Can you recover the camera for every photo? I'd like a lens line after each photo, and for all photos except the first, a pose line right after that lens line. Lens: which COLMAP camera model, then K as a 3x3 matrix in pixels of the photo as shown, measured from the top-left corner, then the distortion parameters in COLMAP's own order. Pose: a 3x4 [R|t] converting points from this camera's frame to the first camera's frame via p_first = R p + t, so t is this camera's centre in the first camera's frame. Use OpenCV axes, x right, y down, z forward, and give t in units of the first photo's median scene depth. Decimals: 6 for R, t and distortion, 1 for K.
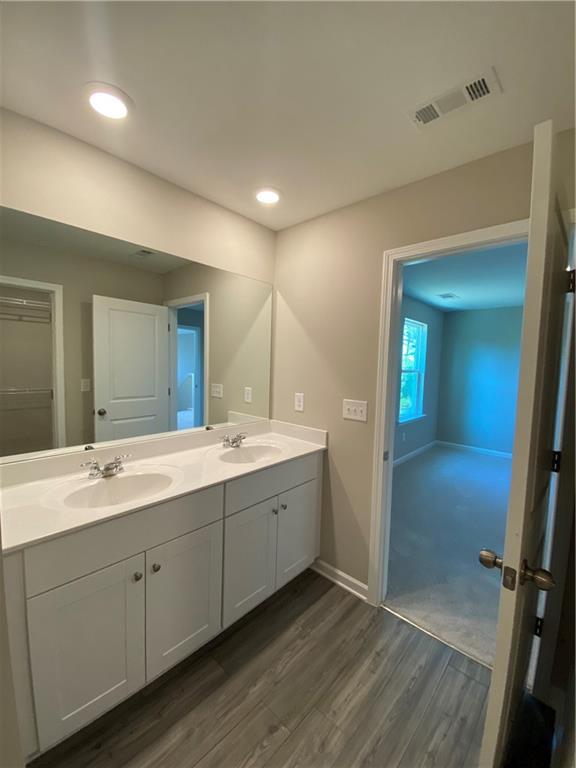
lens RADIAL K [[304.2, 0, 288.0], [0, 304.2, 384.0], [0, 0, 1]] dist [0.031788, -0.023927]
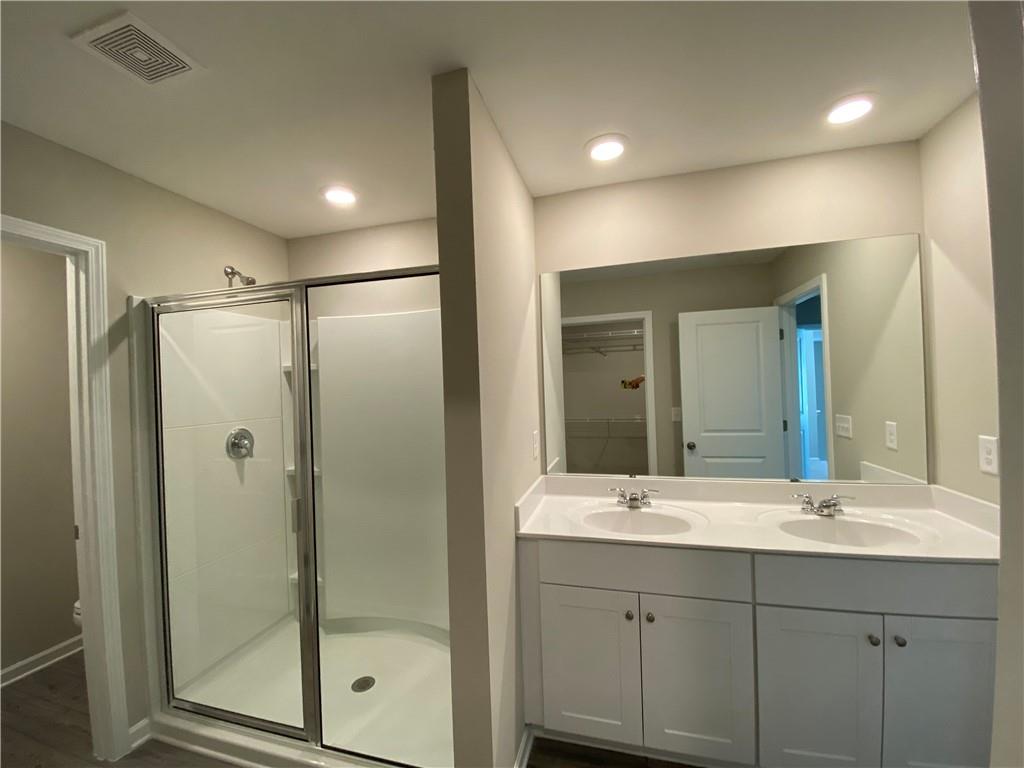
lens RADIAL K [[409.5, 0, 512.1], [0, 409.5, 385.6], [0, 0, 1]] dist [0.002101, -0.011875]
pose [[0.462688, -0.047131, -0.885267, 0.197718], [-0.015608, 0.997998, -0.061290, 0.001417], [0.886384, 0.042175, 0.461026, 0.026394]]
